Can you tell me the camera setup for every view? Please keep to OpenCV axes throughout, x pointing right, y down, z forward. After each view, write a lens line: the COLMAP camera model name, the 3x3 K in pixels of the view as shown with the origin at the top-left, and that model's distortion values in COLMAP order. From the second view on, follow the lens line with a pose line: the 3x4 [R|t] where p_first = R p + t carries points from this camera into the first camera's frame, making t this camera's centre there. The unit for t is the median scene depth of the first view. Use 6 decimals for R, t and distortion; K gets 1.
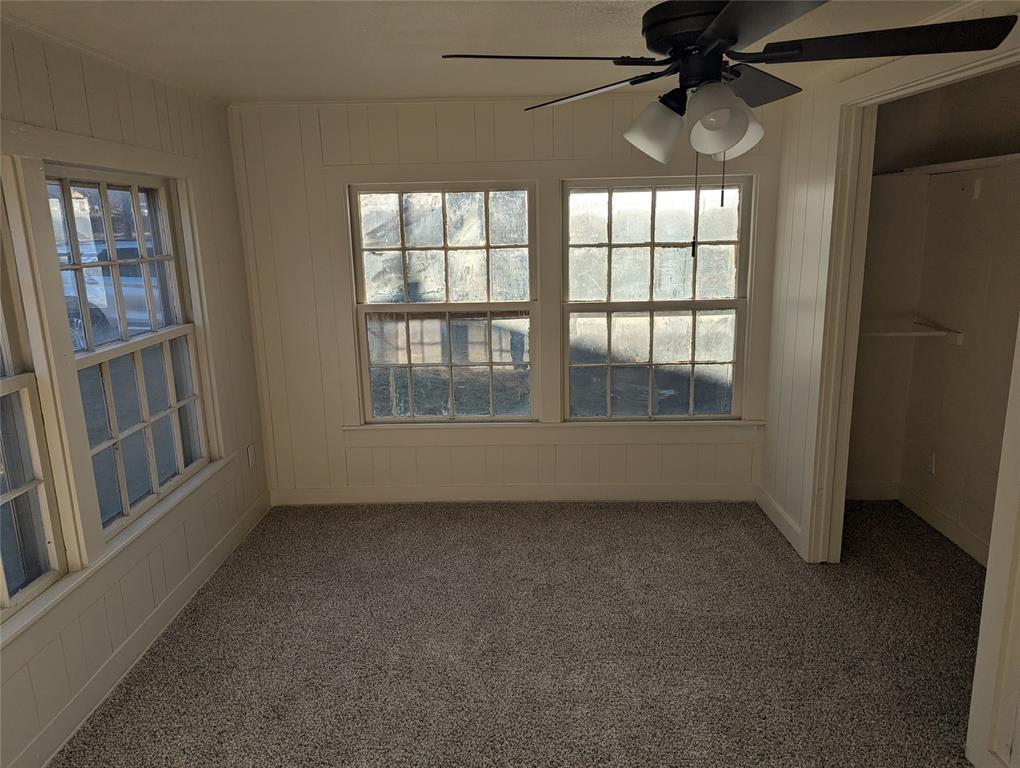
lens RADIAL K [[713.1, 0, 508.1], [0, 713.1, 384.4], [0, 0, 1]] dist [0.074924, -0.067808]
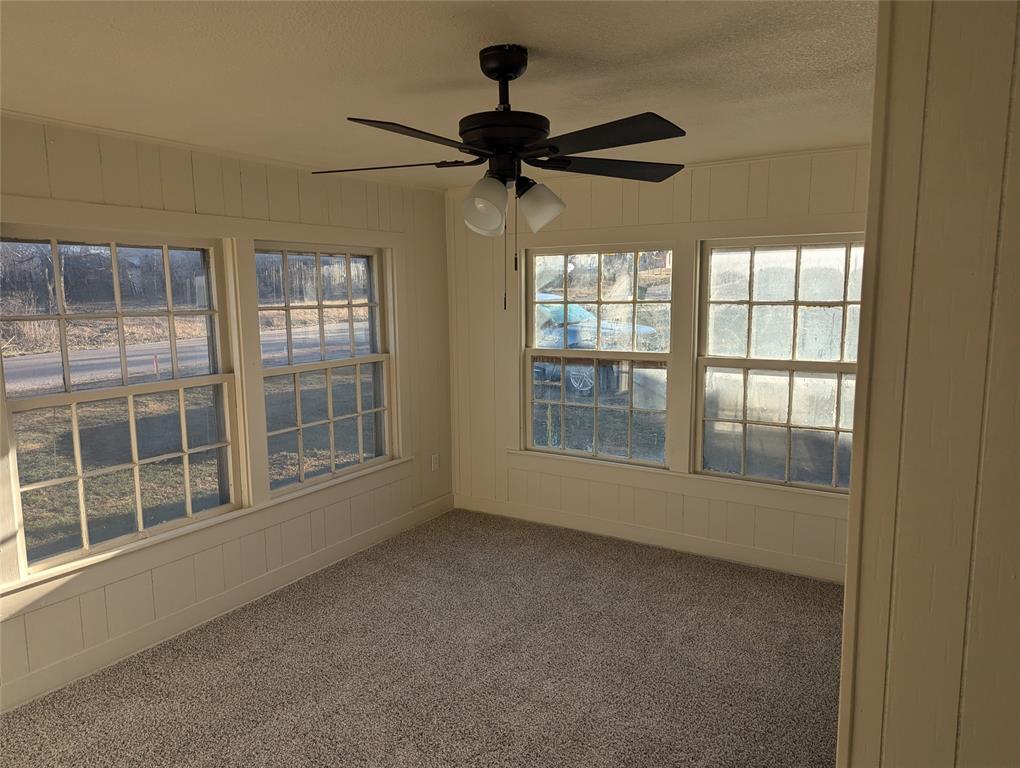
lens RADIAL K [[713.1, 0, 511.5], [0, 713.1, 385.0], [0, 0, 1]] dist [0.074924, -0.067808]
pose [[0.858369, 0.081585, -0.506505, 0.371743], [-0.118463, 0.992114, -0.040953, 0.000254], [0.499169, 0.095155, 0.861264, -0.020191]]
